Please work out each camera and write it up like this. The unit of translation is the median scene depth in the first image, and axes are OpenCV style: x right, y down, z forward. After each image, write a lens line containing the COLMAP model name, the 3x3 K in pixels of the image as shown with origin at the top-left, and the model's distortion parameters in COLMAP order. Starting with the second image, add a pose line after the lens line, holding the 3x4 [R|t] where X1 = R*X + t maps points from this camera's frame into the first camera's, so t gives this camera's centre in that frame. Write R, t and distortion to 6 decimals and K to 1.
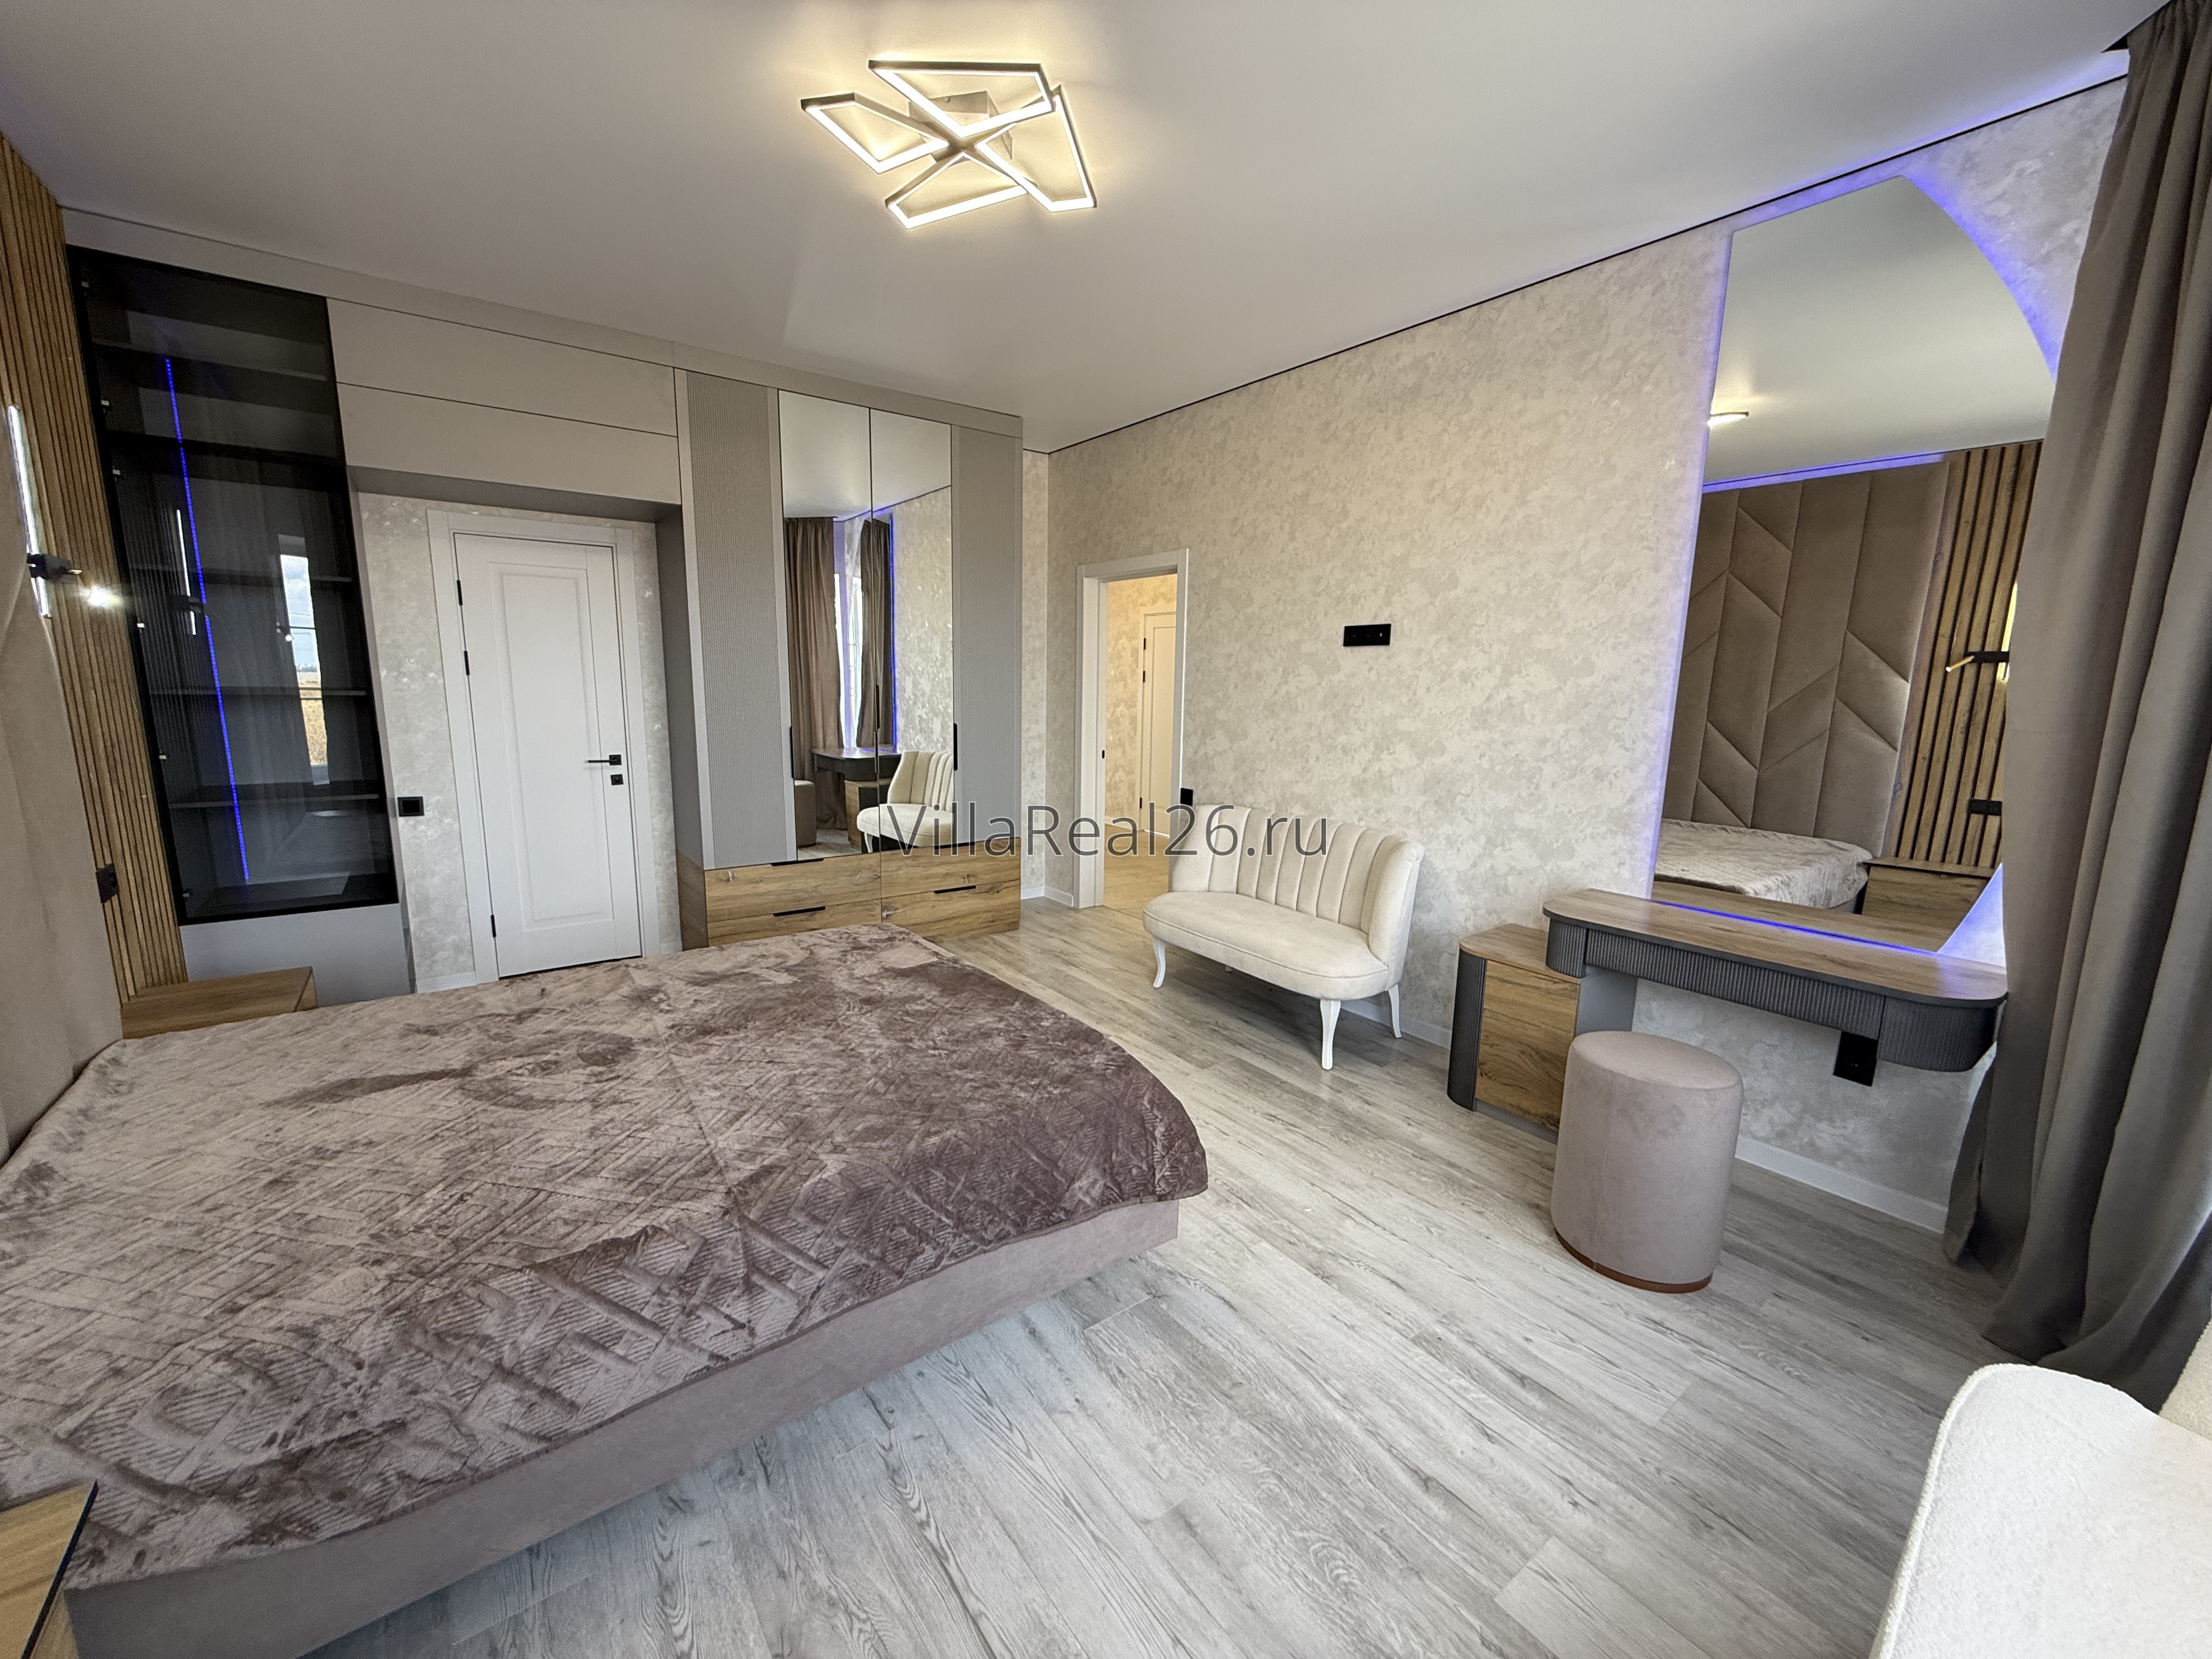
lens RADIAL K [[886.8, 0, 1098.7], [0, 886.8, 829.3], [0, 0, 1]] dist [-0.000988, 0.000198]
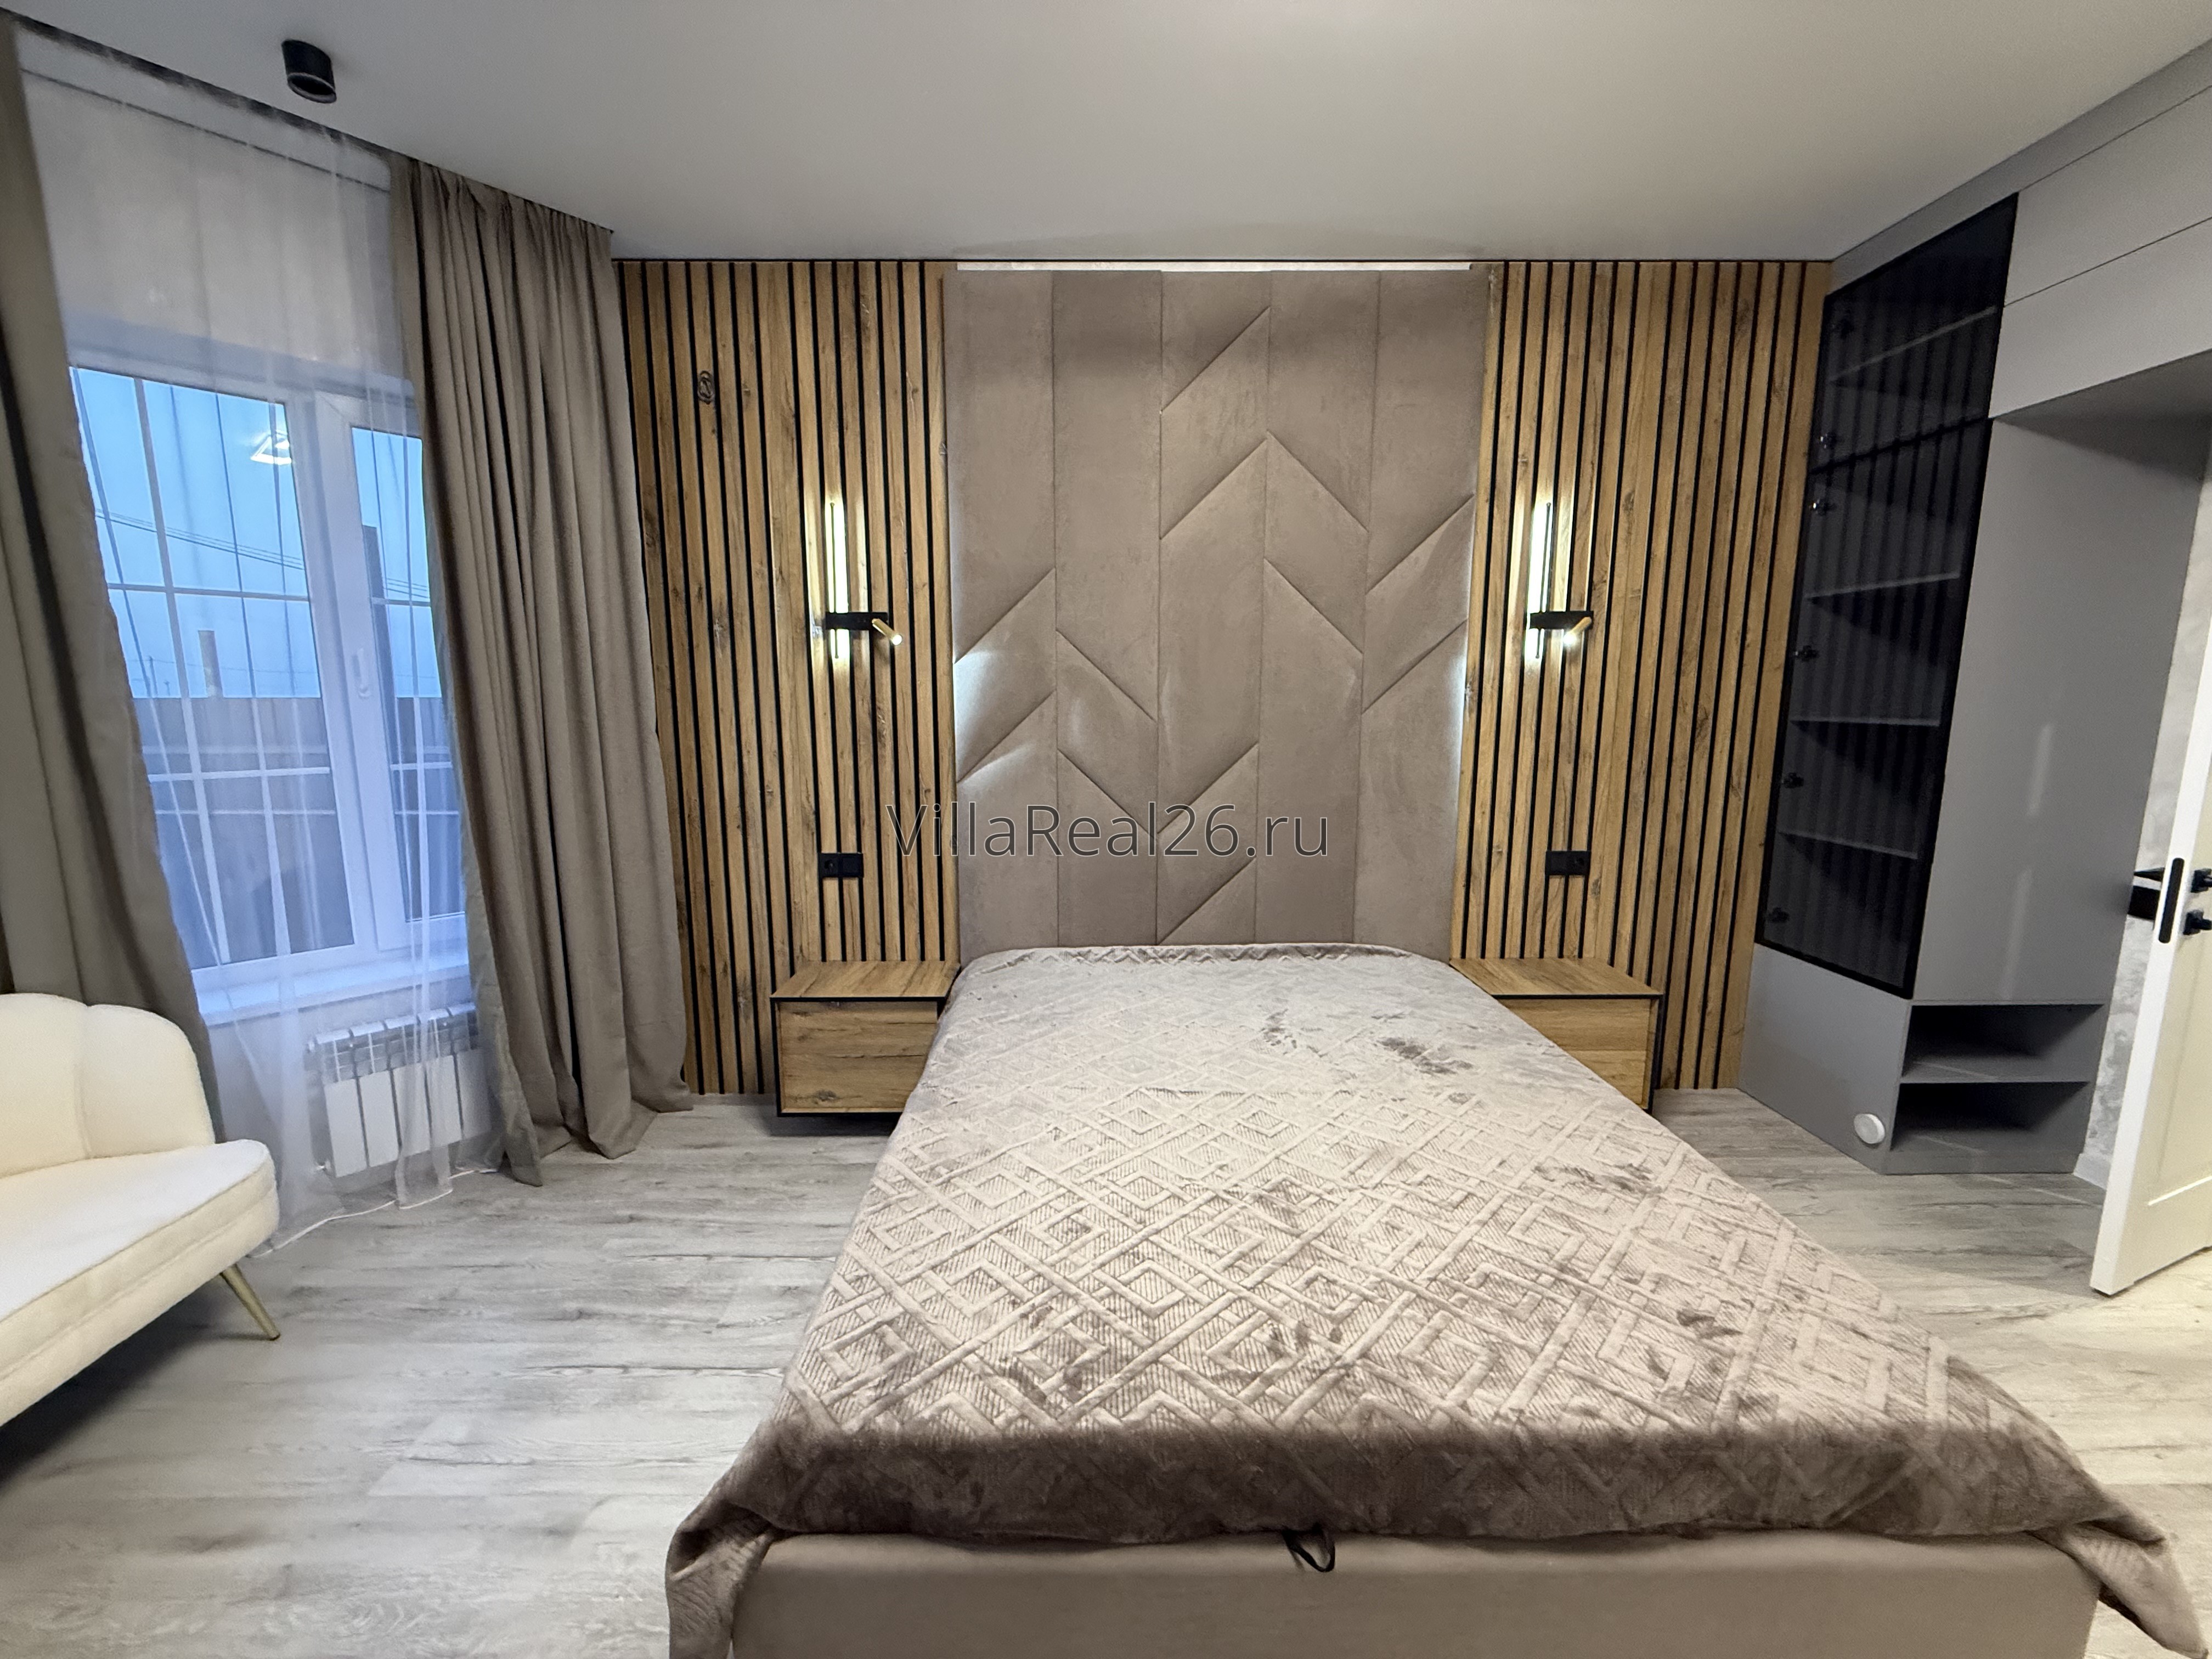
lens RADIAL K [[884.6, 0, 1099.4], [0, 884.6, 829.7], [0, 0, 1]] dist [0.000134, -0.000189]
pose [[-0.586302, 0.106144, -0.803108, 0.317259], [-0.146494, 0.961142, 0.233978, -0.204214], [0.796737, 0.254832, -0.547970, 1.273564]]
